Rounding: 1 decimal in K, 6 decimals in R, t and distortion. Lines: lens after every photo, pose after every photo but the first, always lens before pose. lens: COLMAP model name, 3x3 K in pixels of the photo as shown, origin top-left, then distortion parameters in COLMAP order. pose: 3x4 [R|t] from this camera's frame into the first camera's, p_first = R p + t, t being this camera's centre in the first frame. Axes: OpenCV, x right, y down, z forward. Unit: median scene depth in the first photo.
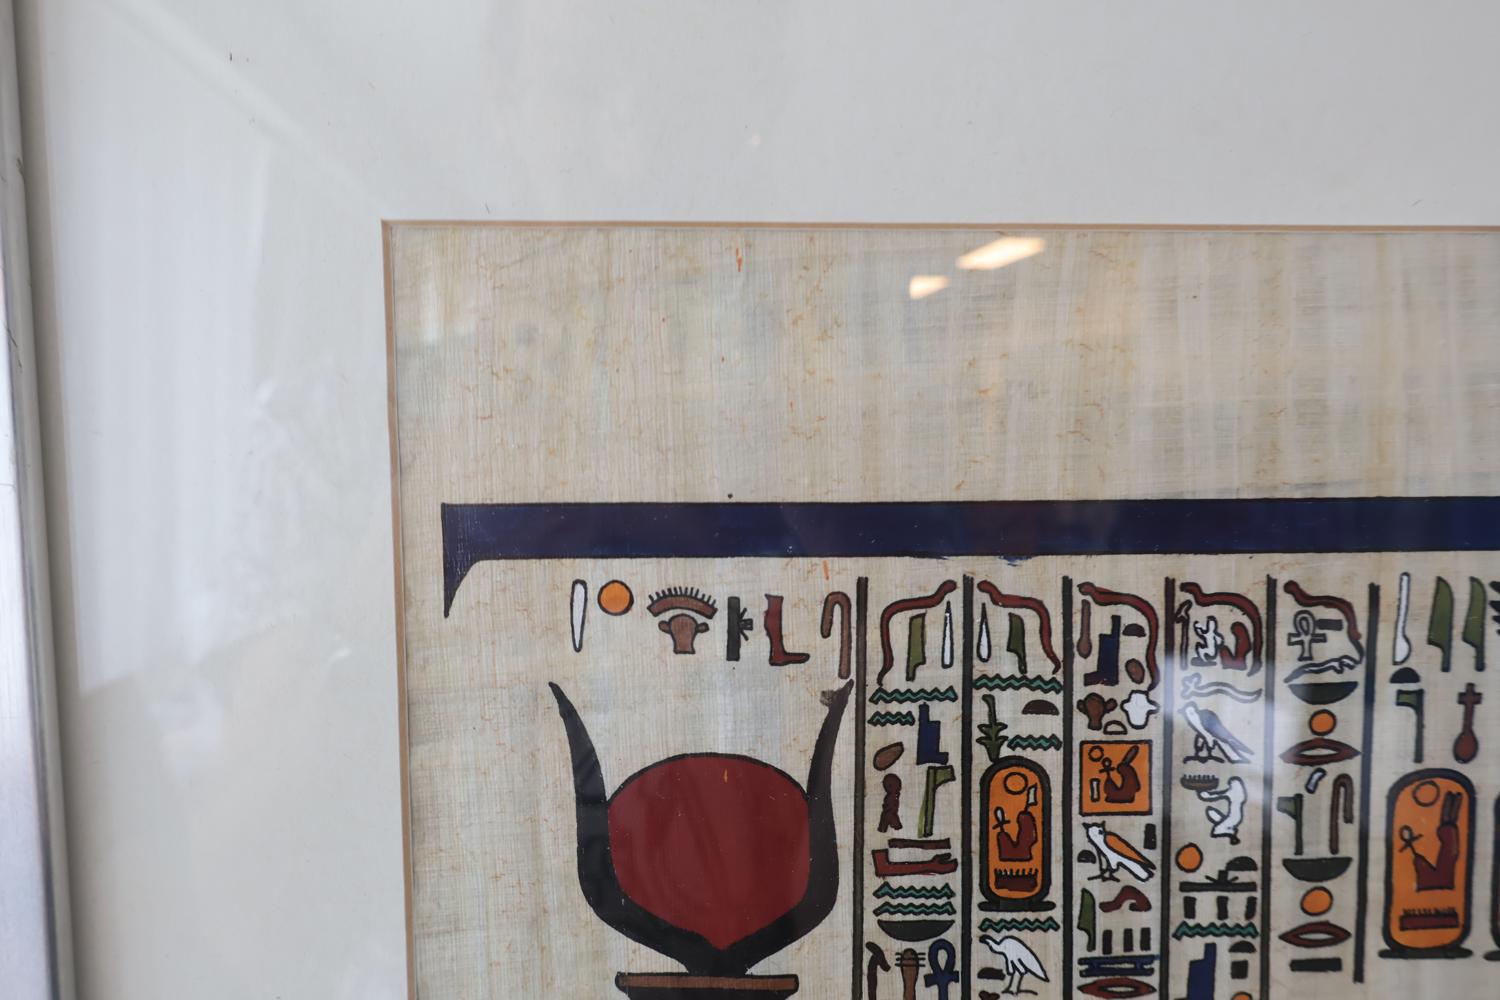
lens RADIAL K [[1277.7, 0, 744.8], [0, 1277.7, 501.3], [0, 0, 1]] dist [0.001417, 0.013115]
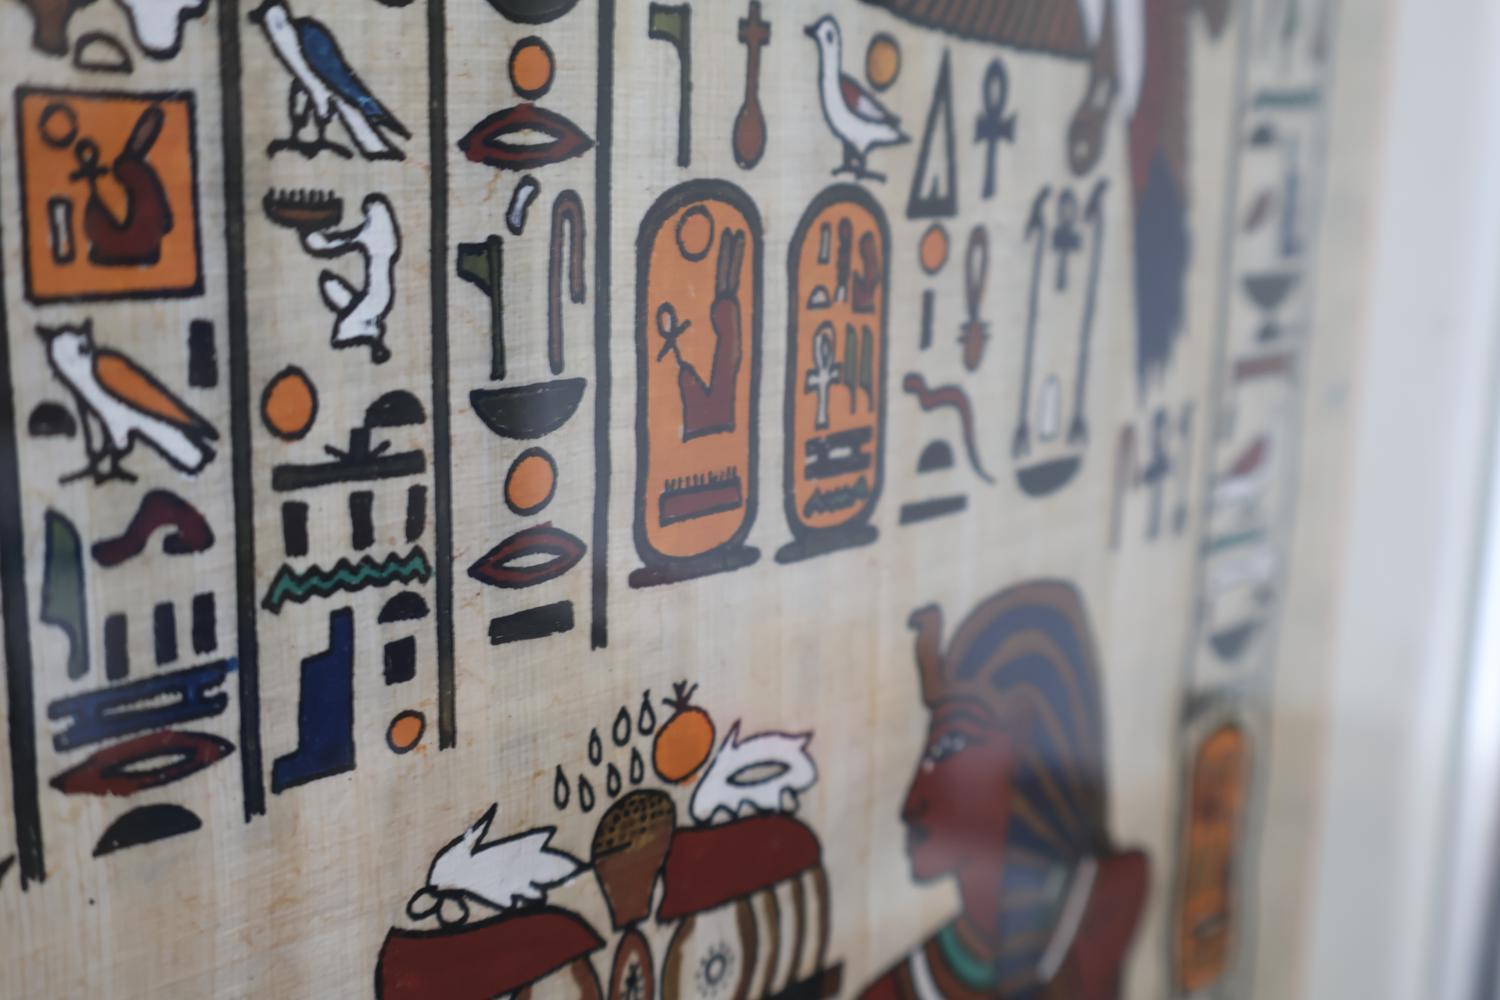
lens RADIAL K [[1998.3, 0, 749.8], [0, 1998.3, 495.3], [0, 0, 1]] dist [0.006641, 0.000000]
pose [[0.693830, -0.116168, 0.710707, -0.001977], [0.042415, 0.991782, 0.120703, 0.241027], [-0.718888, -0.053603, 0.693056, 0.465441]]
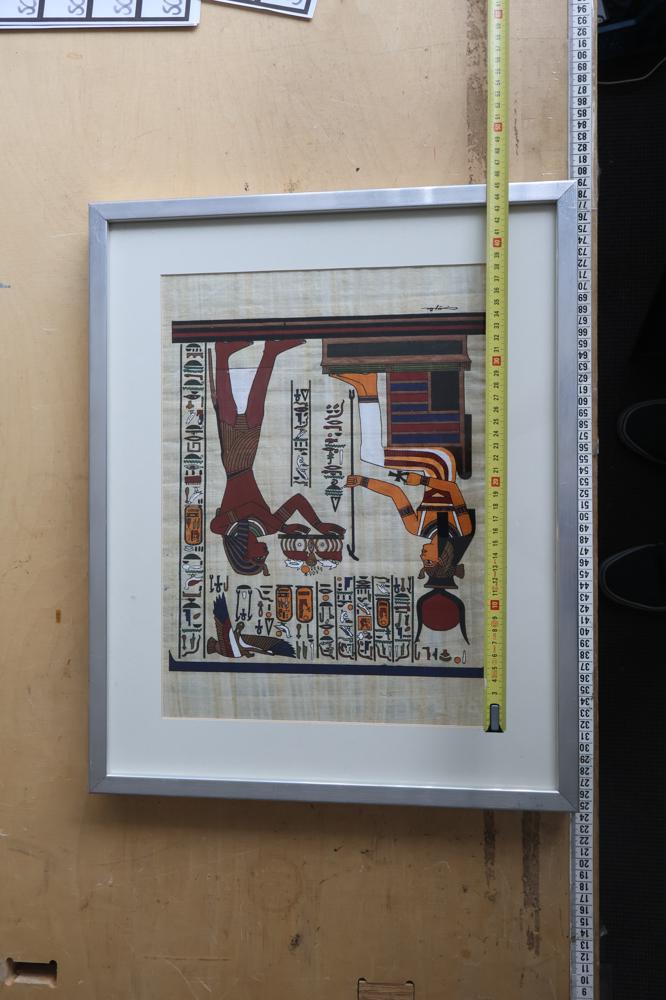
lens RADIAL K [[851.8, 0, 342.9], [0, 851.8, 507.1], [0, 0, 1]] dist [0.001417, 0.013115]
pose [[-0.998845, -0.001899, 0.048001, 0.211496], [-0.003351, -0.994030, -0.109060, 1.099884], [0.047921, -0.109095, 0.992876, -2.530353]]
